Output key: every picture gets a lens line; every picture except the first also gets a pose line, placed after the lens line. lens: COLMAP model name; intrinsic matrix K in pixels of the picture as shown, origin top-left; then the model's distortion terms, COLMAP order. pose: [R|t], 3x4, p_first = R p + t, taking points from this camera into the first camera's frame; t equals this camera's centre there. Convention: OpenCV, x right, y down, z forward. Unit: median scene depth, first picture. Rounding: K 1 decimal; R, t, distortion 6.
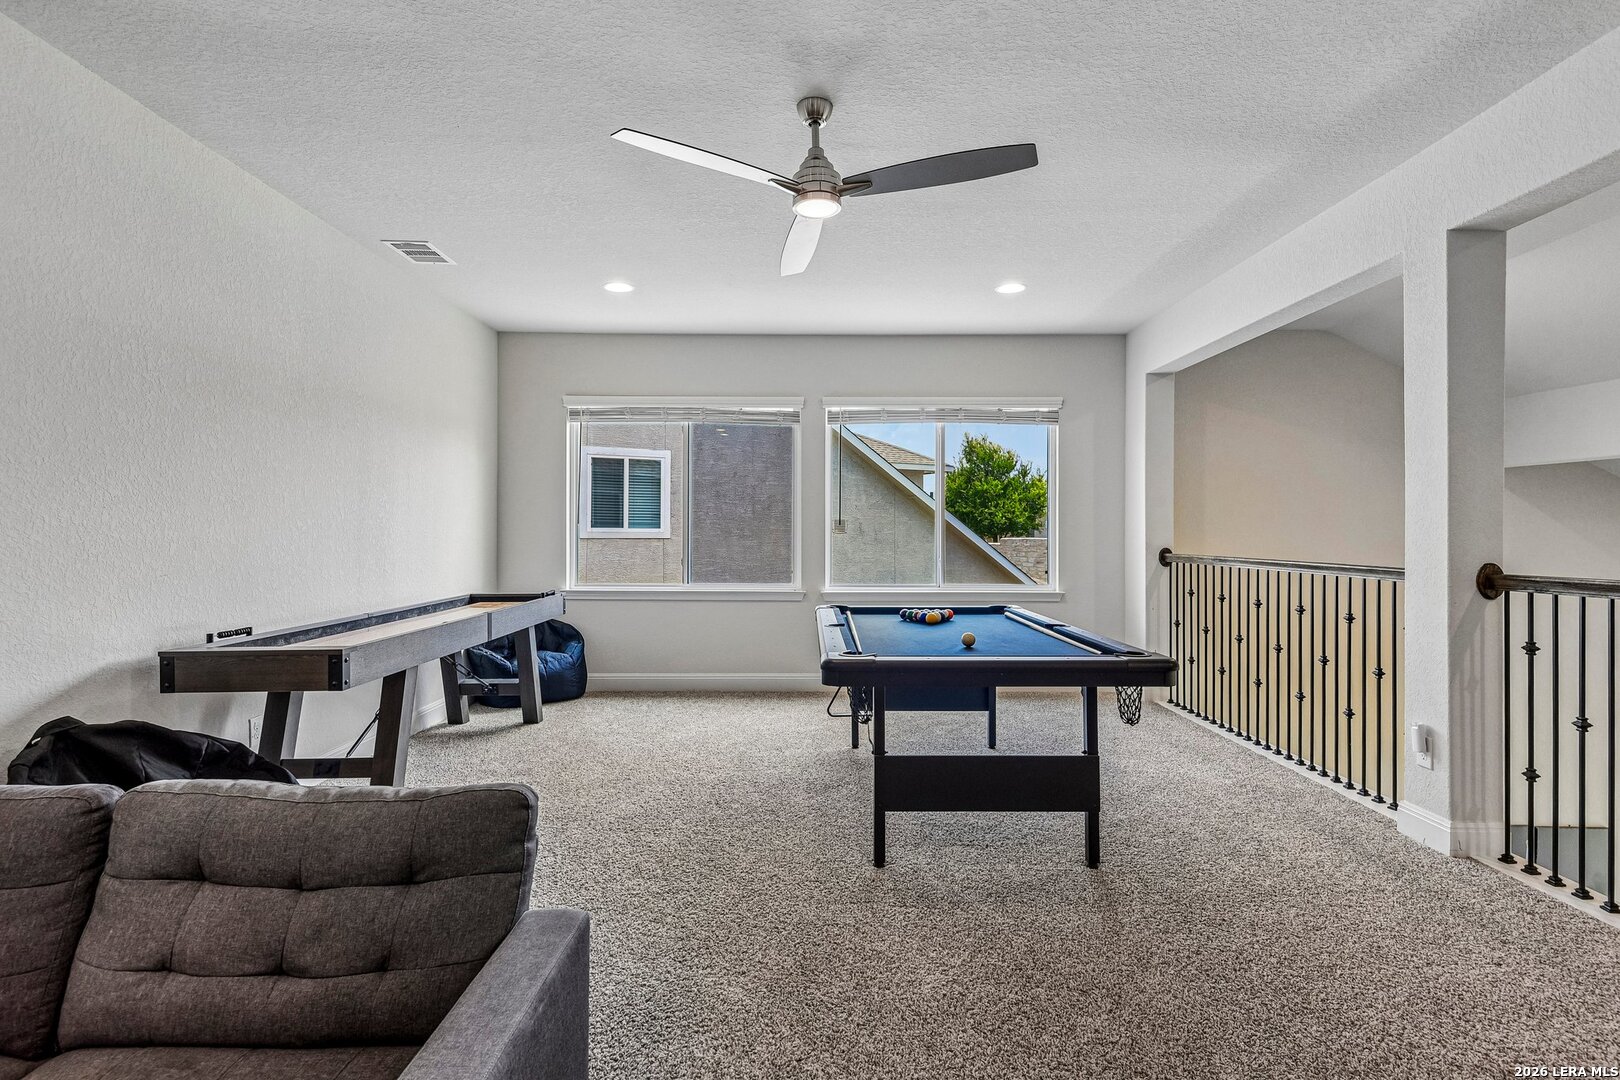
lens RADIAL K [[819.8, 0, 811.5], [0, 819.8, 533.6], [0, 0, 1]] dist [0.008402, -0.003753]
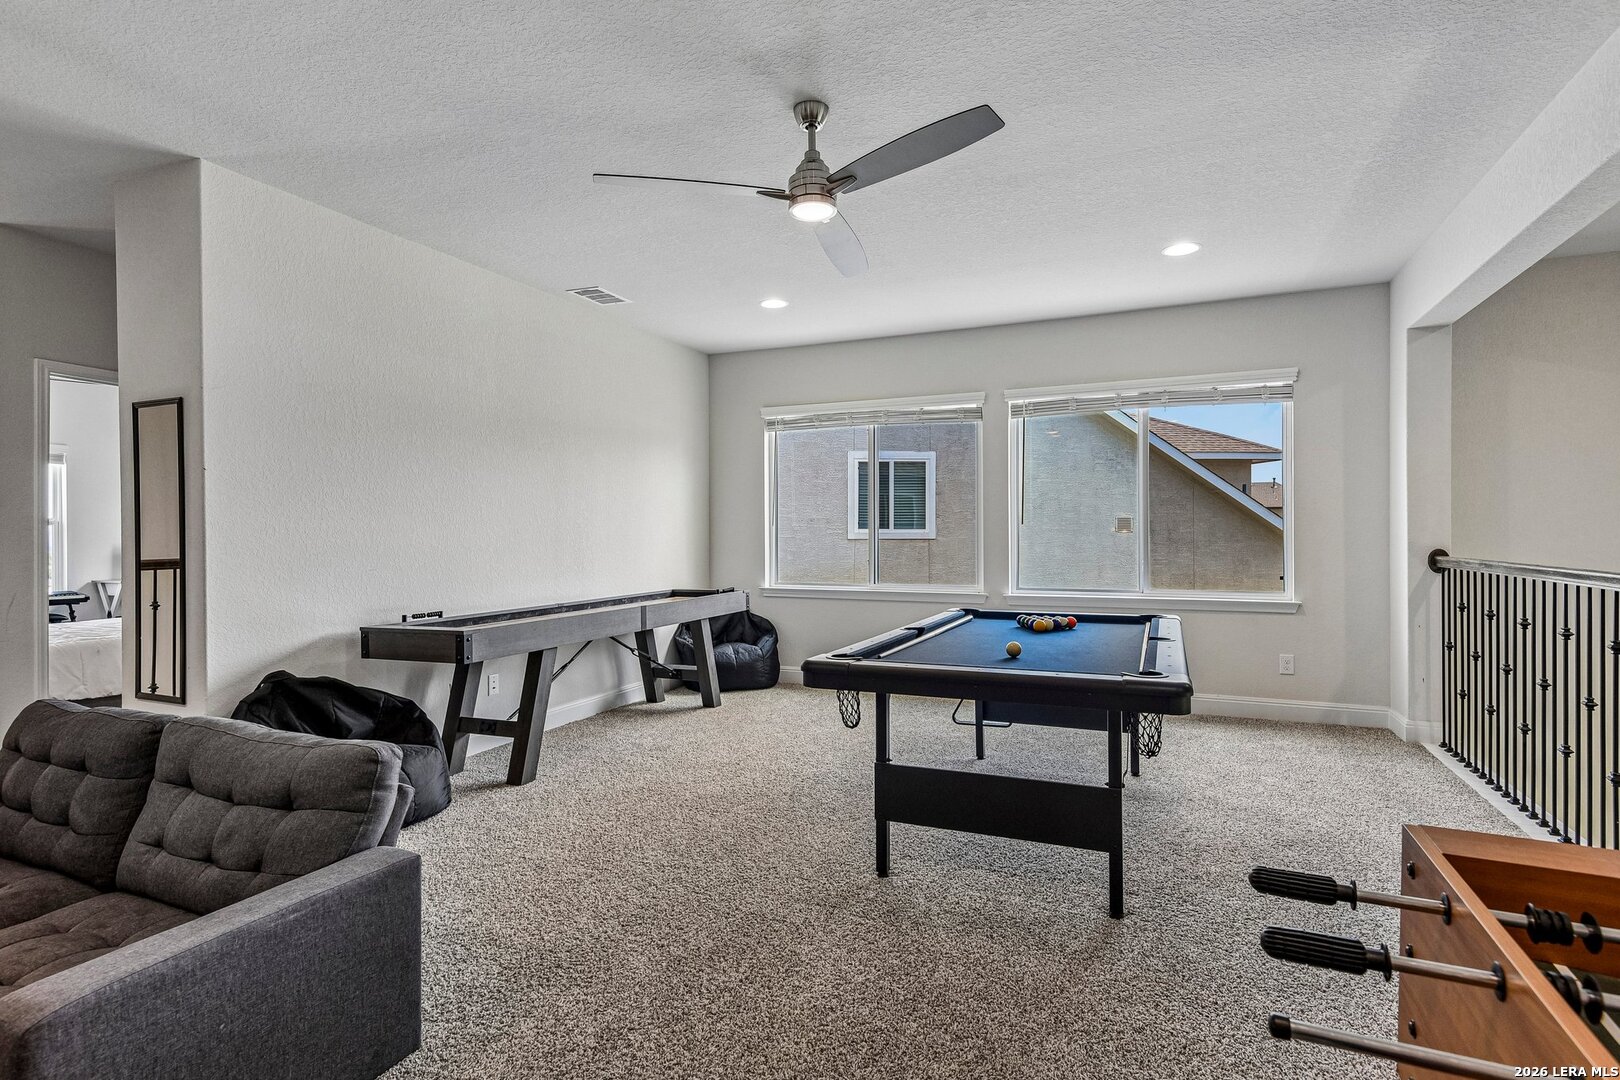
lens RADIAL K [[819.8, 0, 808.7], [0, 819.8, 539.6], [0, 0, 1]] dist [0.008402, -0.003753]
pose [[0.914282, -0.004256, -0.405056, 0.348602], [0.007232, 0.999957, 0.005818, -0.000650], [0.405013, -0.008249, 0.914274, 0.066573]]
